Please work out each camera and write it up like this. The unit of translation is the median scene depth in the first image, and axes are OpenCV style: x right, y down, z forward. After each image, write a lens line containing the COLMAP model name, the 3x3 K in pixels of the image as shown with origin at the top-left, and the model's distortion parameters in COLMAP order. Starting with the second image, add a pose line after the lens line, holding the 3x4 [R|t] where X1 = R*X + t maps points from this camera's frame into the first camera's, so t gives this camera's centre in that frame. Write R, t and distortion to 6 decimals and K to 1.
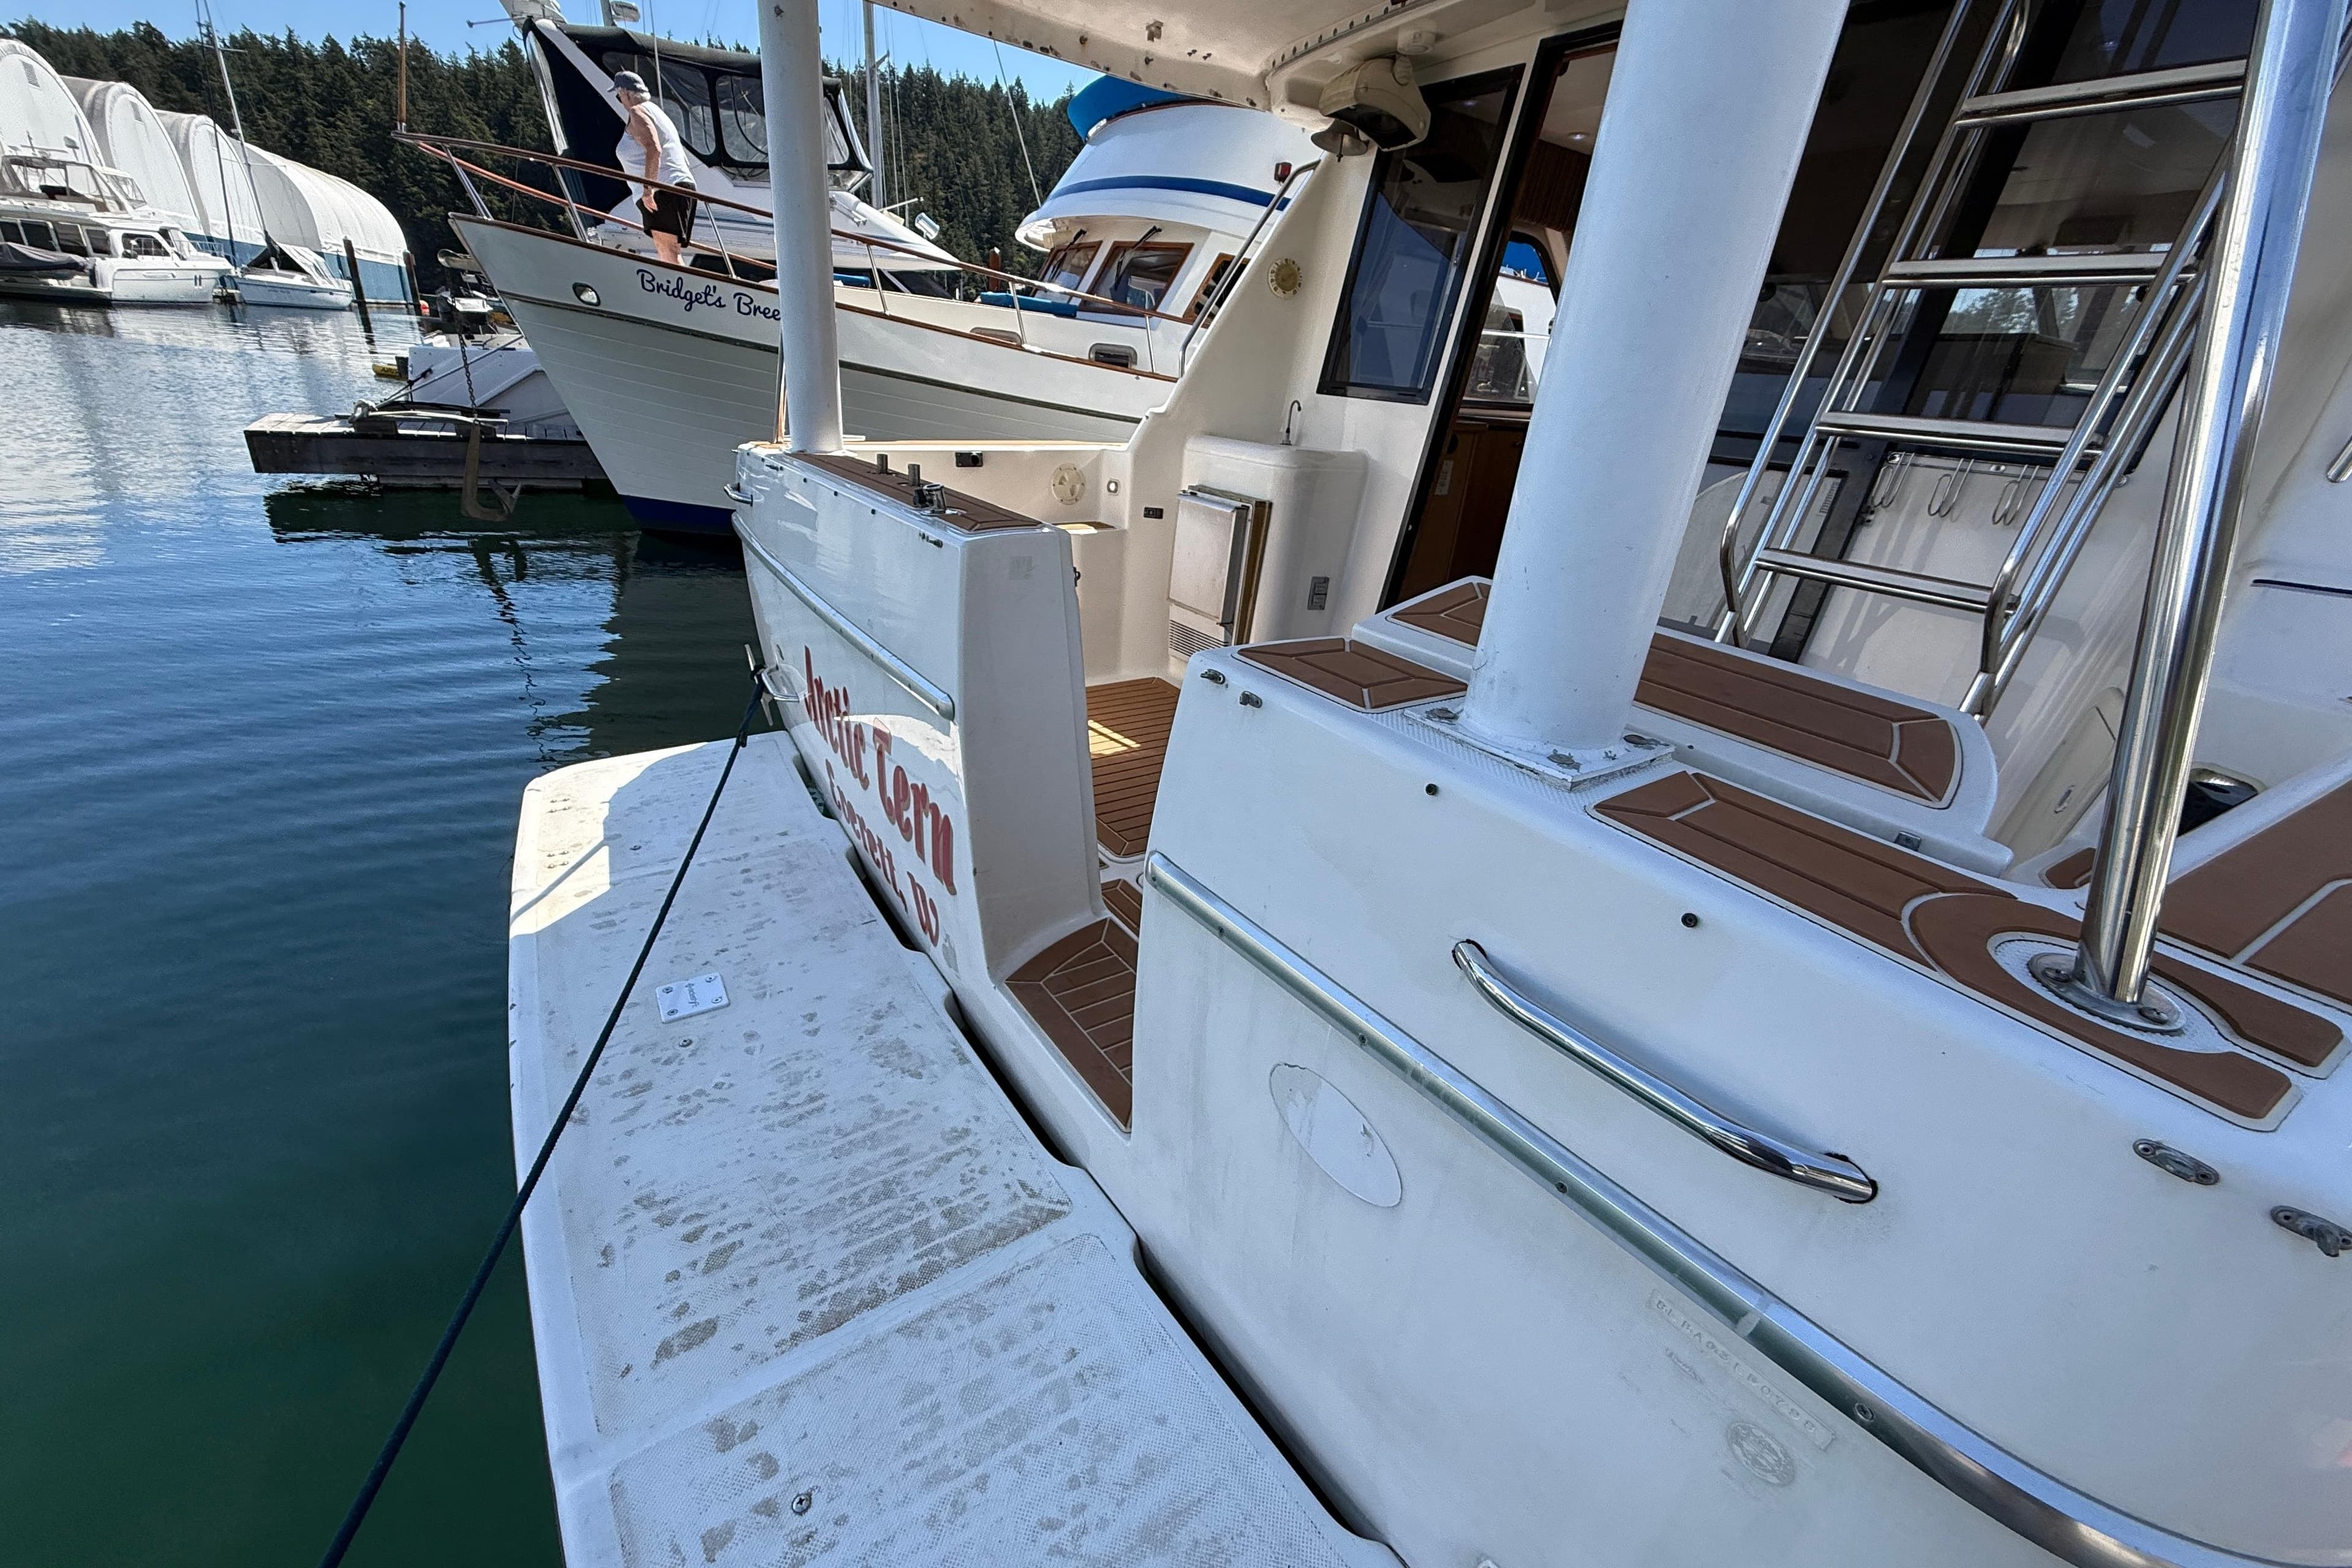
lens RADIAL K [[891.1, 0, 1184.9], [0, 891.1, 778.6], [0, 0, 1]] dist [-0.011820, -0.000041]
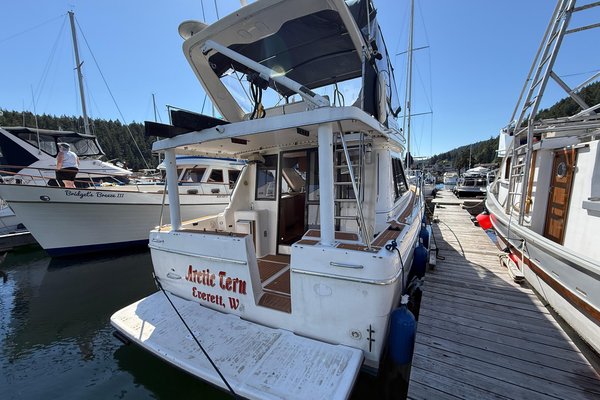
lens RADIAL K [[239.6, 0, 297.2], [0, 239.6, 202.7], [0, 0, 1]] dist [-0.001250, -0.000060]
pose [[0.869949, -0.158011, 0.467141, -0.551297], [0.291415, 0.928907, -0.228494, 0.020351], [-0.397826, 0.334910, 0.854149, -0.687376]]
